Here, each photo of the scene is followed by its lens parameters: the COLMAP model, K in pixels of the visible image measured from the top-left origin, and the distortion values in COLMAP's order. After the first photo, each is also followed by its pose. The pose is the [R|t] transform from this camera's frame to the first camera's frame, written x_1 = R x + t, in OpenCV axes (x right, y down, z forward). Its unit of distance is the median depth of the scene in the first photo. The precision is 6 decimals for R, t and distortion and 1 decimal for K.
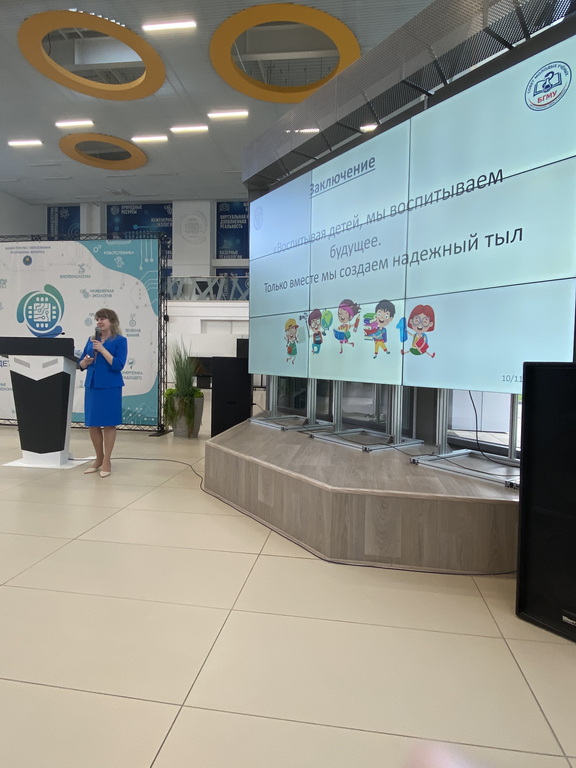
lens RADIAL K [[442.6, 0, 288.0], [0, 442.6, 384.0], [0, 0, 1]] dist [0.077337, -0.084701]
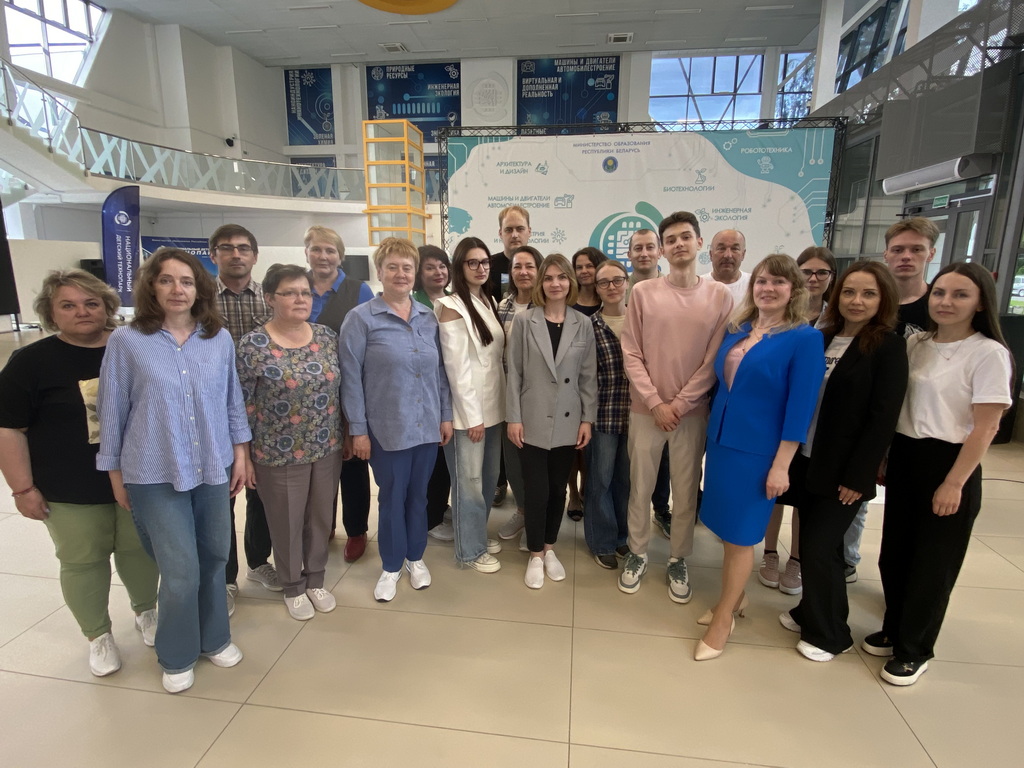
lens RADIAL K [[525.3, 0, 512.0], [0, 525.3, 384.0], [0, 0, 1]] dist [0.022094, -0.015182]
pose [[0.999792, -0.016274, 0.012261, -0.866728], [0.014003, 0.985900, 0.166749, -0.102131], [-0.014801, -0.166543, 0.985923, 0.213665]]
